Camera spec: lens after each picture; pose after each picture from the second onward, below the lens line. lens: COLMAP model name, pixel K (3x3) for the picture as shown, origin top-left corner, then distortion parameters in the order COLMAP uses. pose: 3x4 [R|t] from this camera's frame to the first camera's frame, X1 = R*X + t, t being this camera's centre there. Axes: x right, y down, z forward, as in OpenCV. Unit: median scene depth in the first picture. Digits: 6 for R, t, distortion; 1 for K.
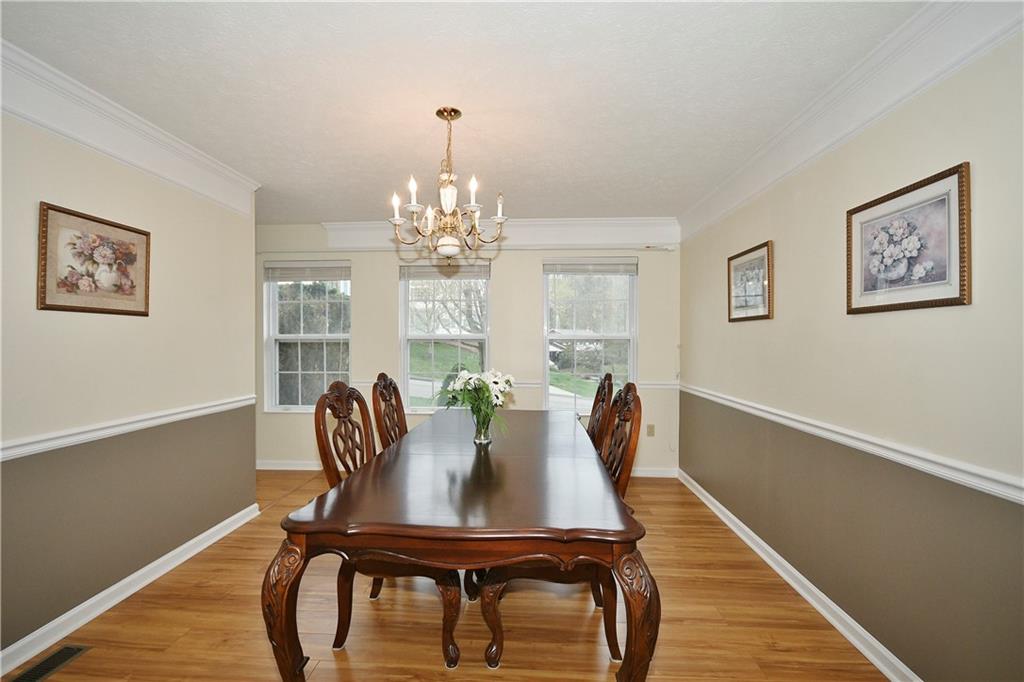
lens RADIAL K [[455.9, 0, 512.0], [0, 455.9, 341.0], [0, 0, 1]] dist [0.000214, 0.000034]
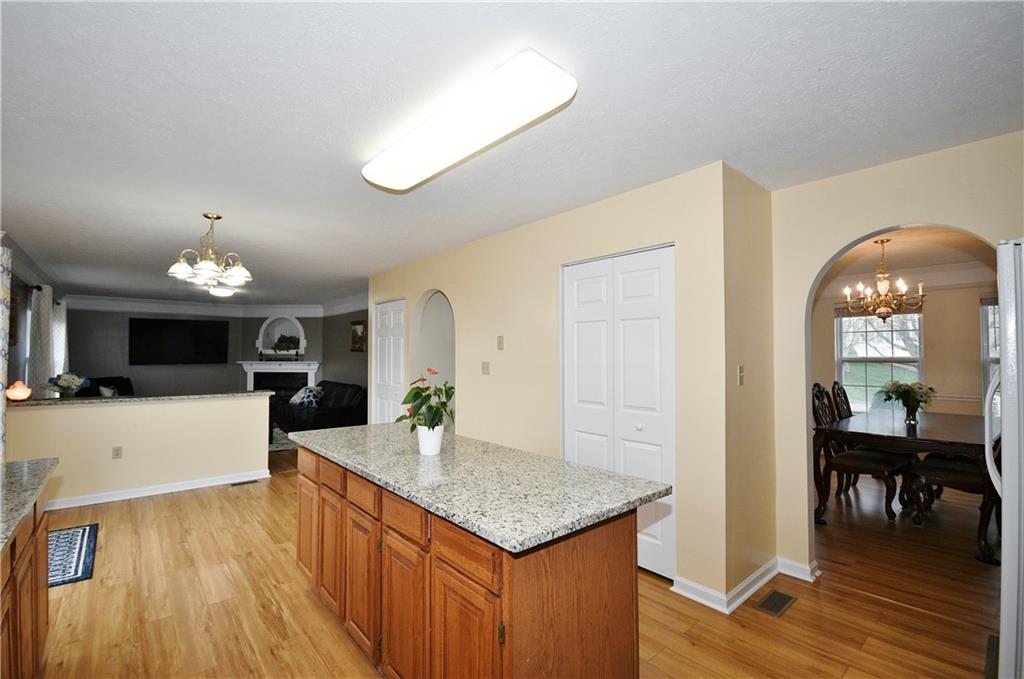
lens RADIAL K [[461.3, 0, 512.0], [0, 461.3, 339.5], [0, 0, 1]] dist [-0.001296, -0.000253]
pose [[0.695513, -0.024205, -0.718105, 0.138682], [-0.002573, 0.999342, -0.036177, -0.023874], [0.718509, 0.027010, 0.694993, -1.259050]]
